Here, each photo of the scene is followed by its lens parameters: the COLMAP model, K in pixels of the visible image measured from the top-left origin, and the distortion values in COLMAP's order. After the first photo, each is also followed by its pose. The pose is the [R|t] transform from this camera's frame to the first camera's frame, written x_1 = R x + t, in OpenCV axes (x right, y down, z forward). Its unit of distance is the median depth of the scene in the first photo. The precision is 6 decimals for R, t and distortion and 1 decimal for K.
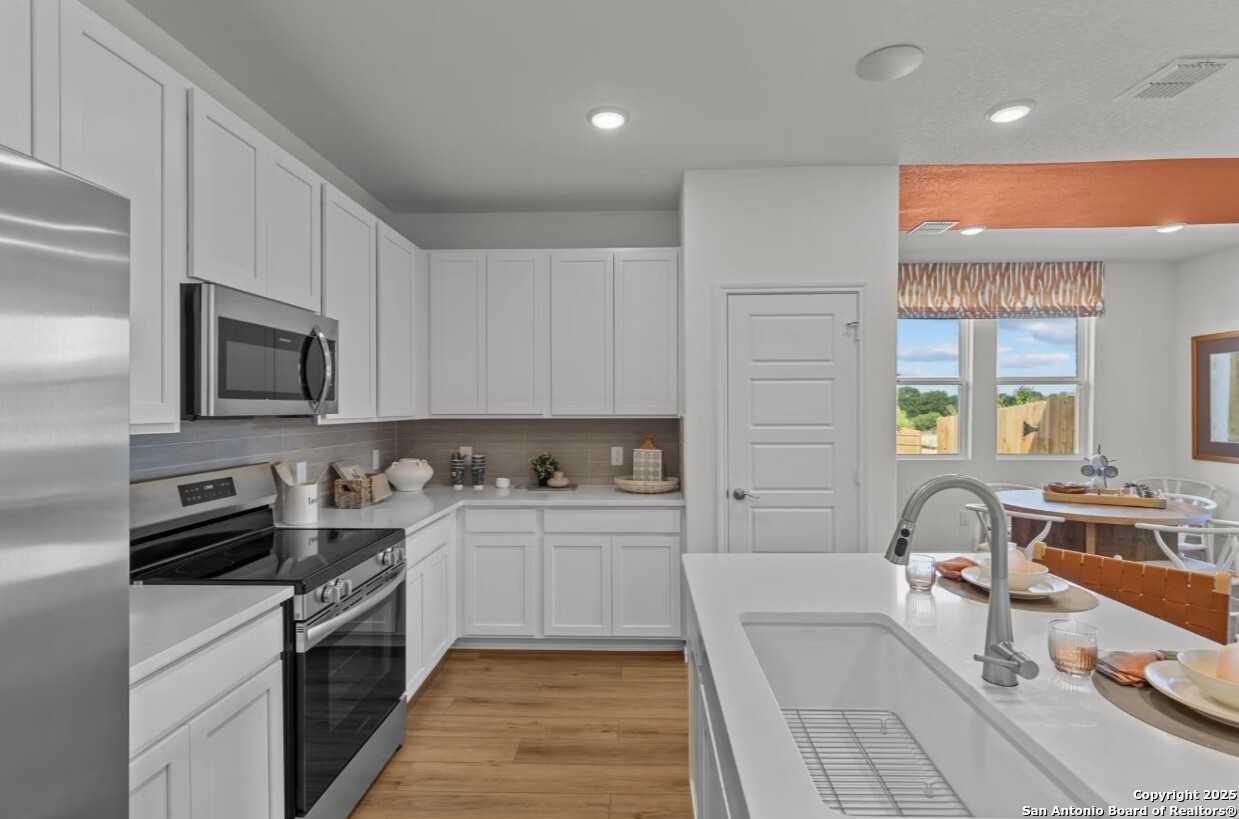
lens RADIAL K [[590.6, 0, 624.4], [0, 590.6, 410.2], [0, 0, 1]] dist [-0.001706, -0.000885]
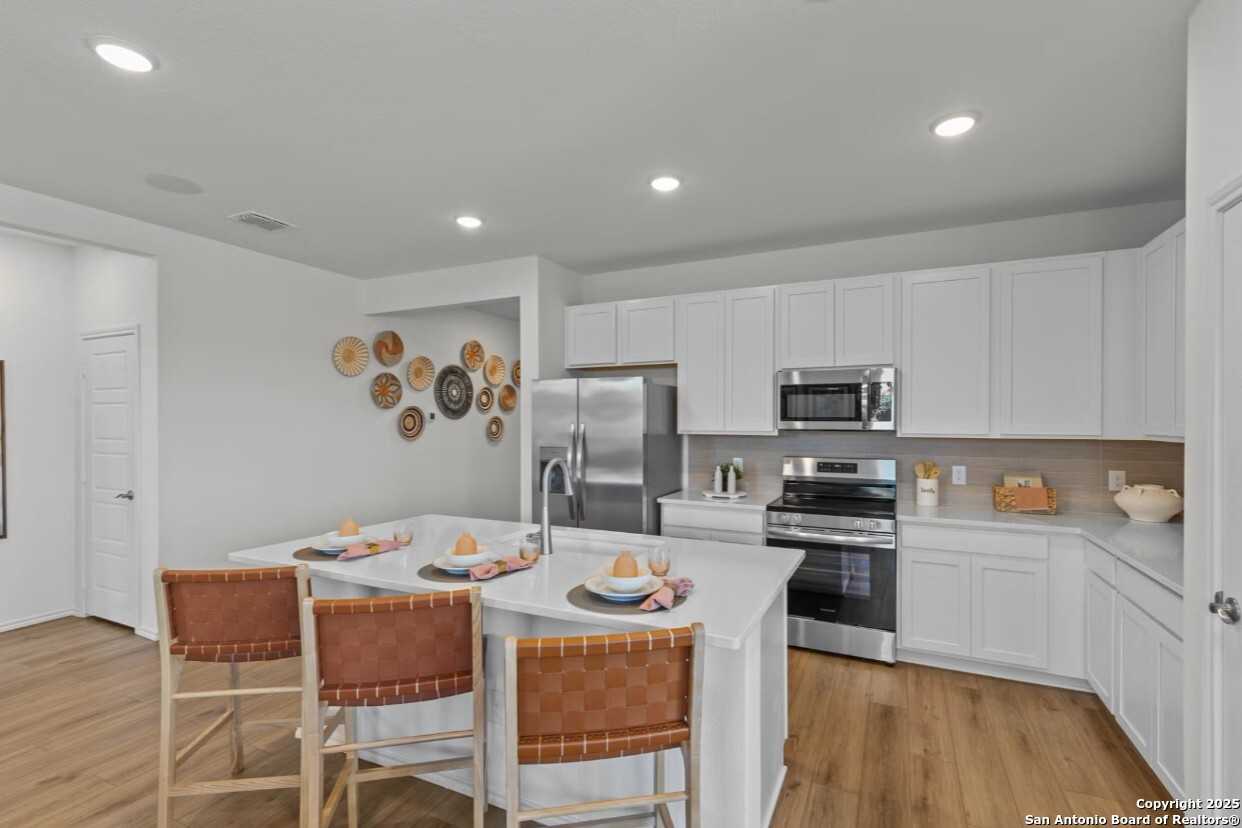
lens RADIAL K [[564.4, 0, 626.9], [0, 564.4, 418.8], [0, 0, 1]] dist [0.007649, -0.000342]
pose [[-0.406518, -0.001677, -0.913641, 0.700574], [-0.005622, 0.999984, 0.000666, -0.012350], [0.913625, 0.005407, -0.406521, 0.610458]]
